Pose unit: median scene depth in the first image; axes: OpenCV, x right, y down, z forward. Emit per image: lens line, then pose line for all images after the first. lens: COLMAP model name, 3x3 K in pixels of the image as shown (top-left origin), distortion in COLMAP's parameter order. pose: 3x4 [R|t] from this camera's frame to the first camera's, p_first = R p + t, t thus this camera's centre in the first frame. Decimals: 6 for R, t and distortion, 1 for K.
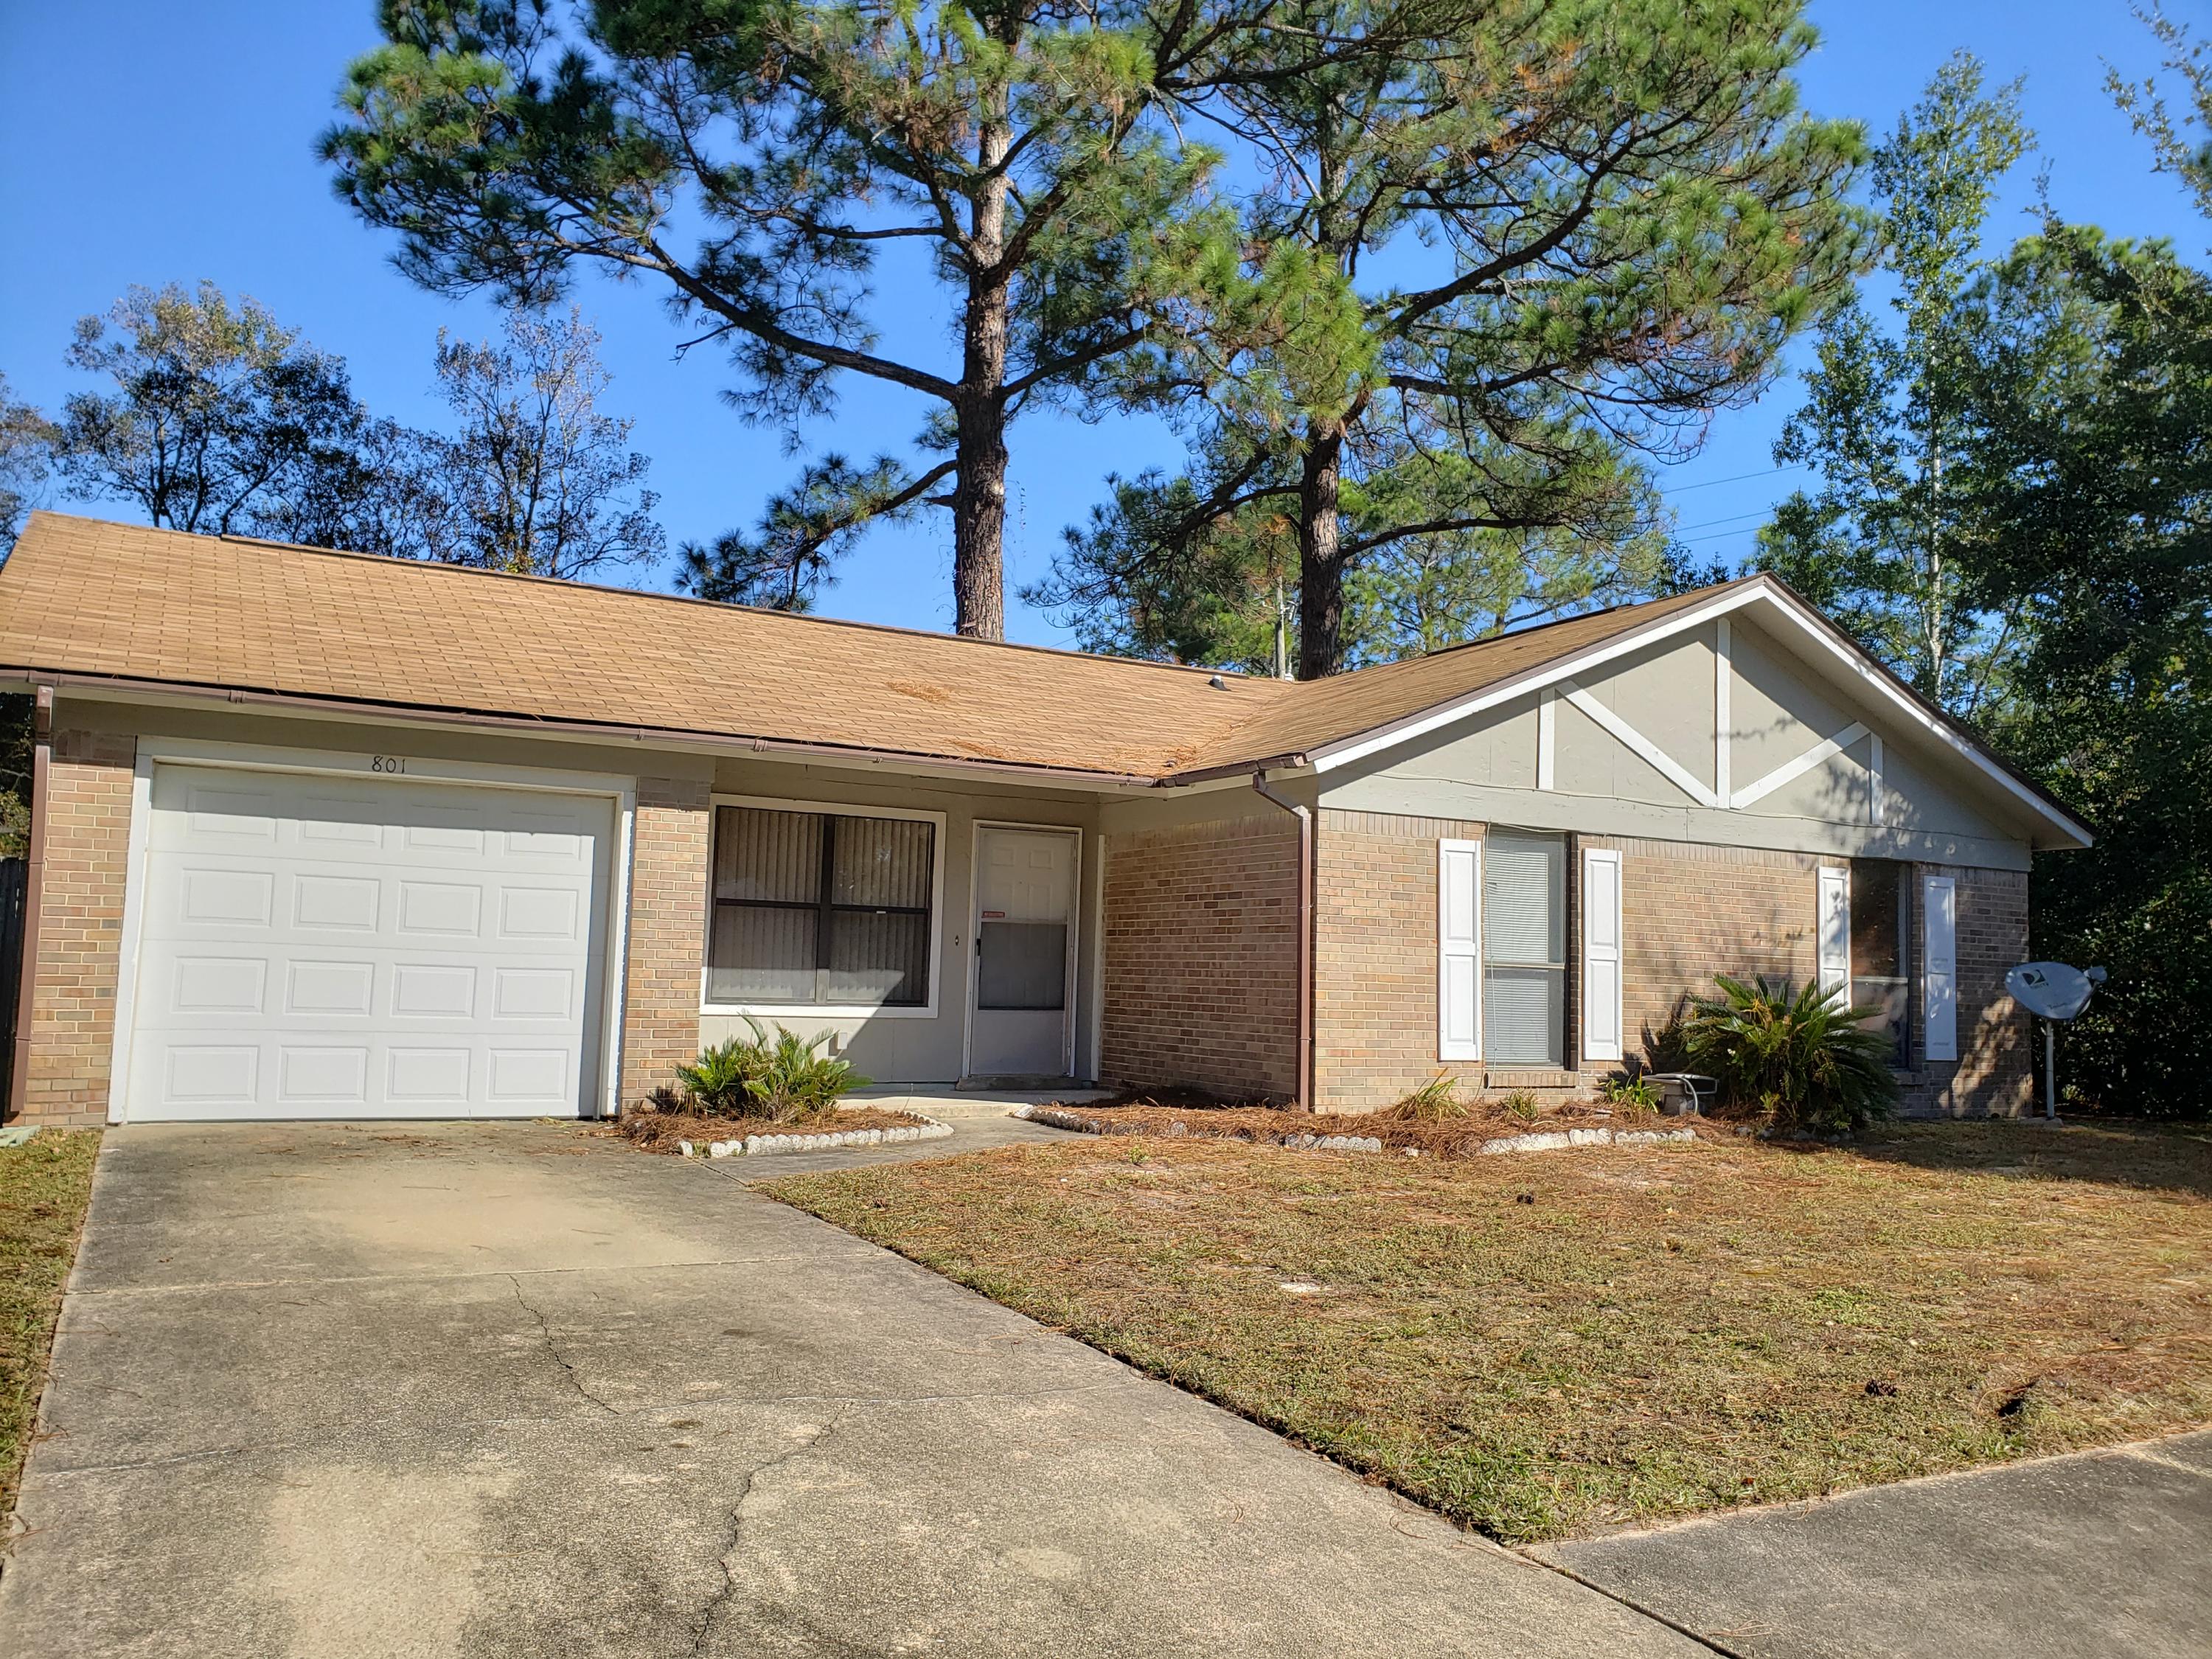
lens RADIAL K [[1686.0, 0, 1095.0], [0, 1686.0, 820.4], [0, 0, 1]] dist [0.031768, -0.027621]
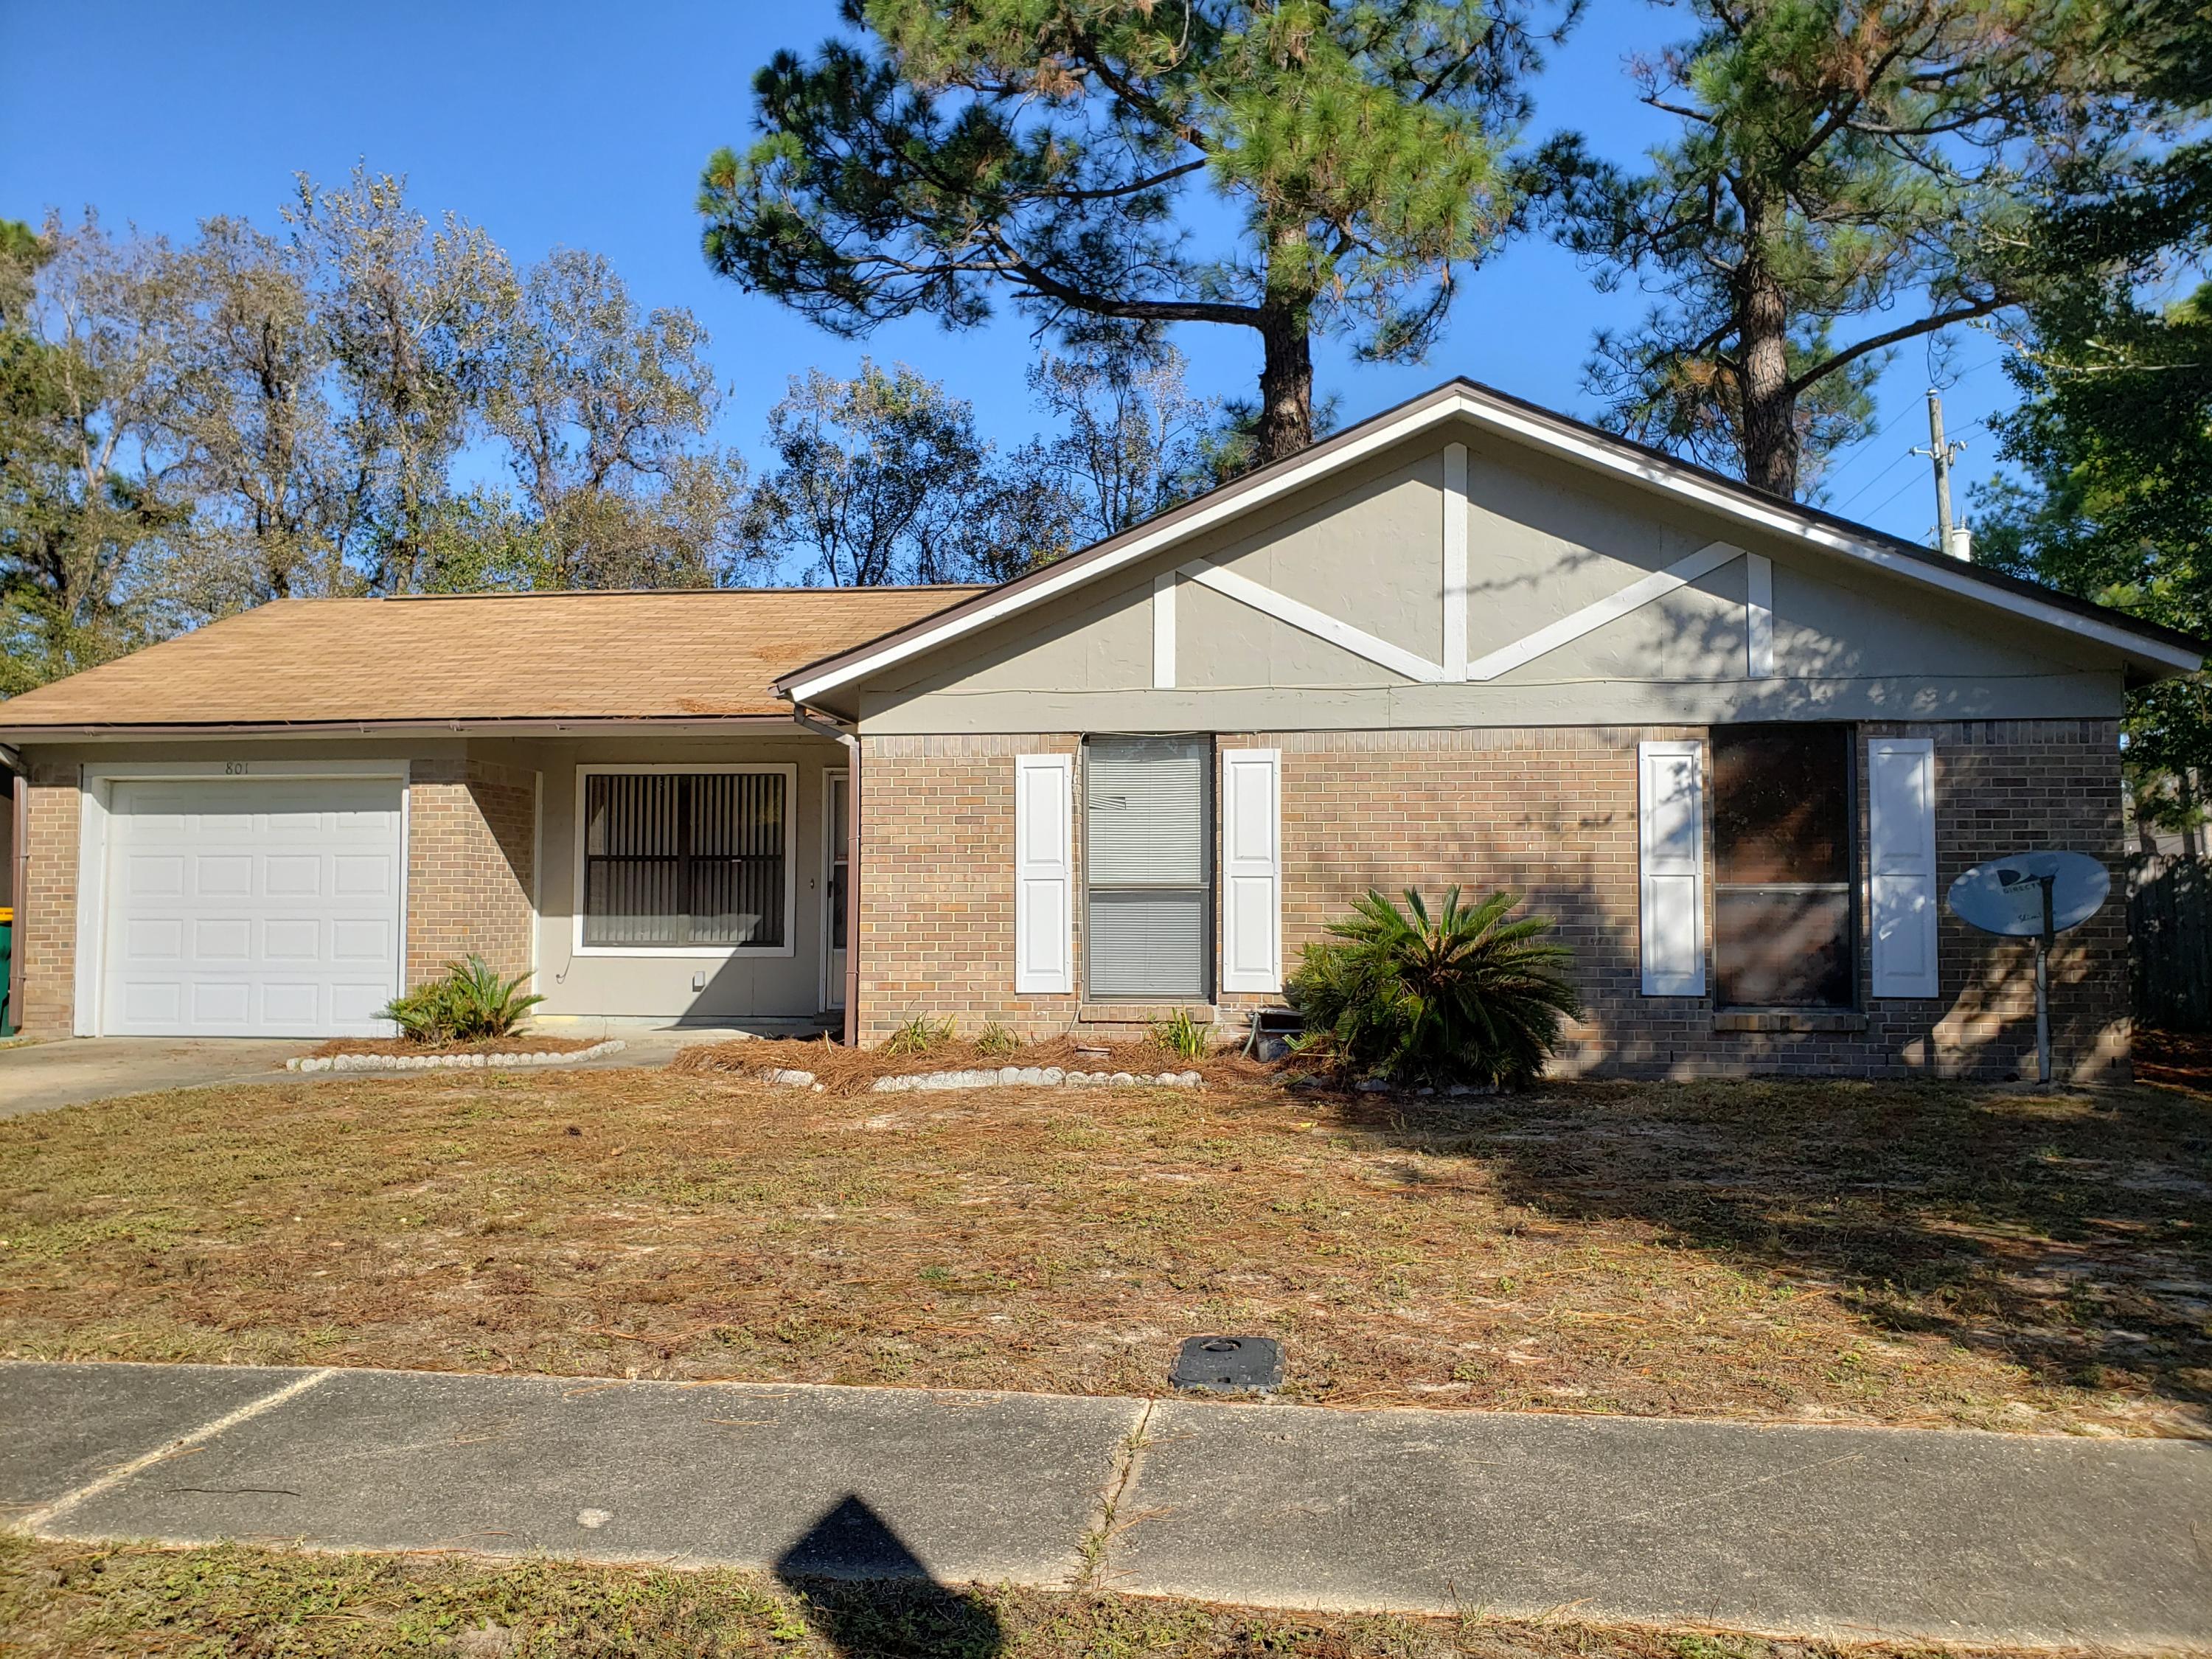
lens RADIAL K [[1686.0, 0, 1096.2], [0, 1686.0, 841.6], [0, 0, 1]] dist [0.031768, -0.027621]
pose [[0.810640, -0.052646, -0.583174, 0.682594], [0.077293, 0.996856, 0.017450, 0.040079], [0.580422, -0.059221, 0.812160, 0.244108]]
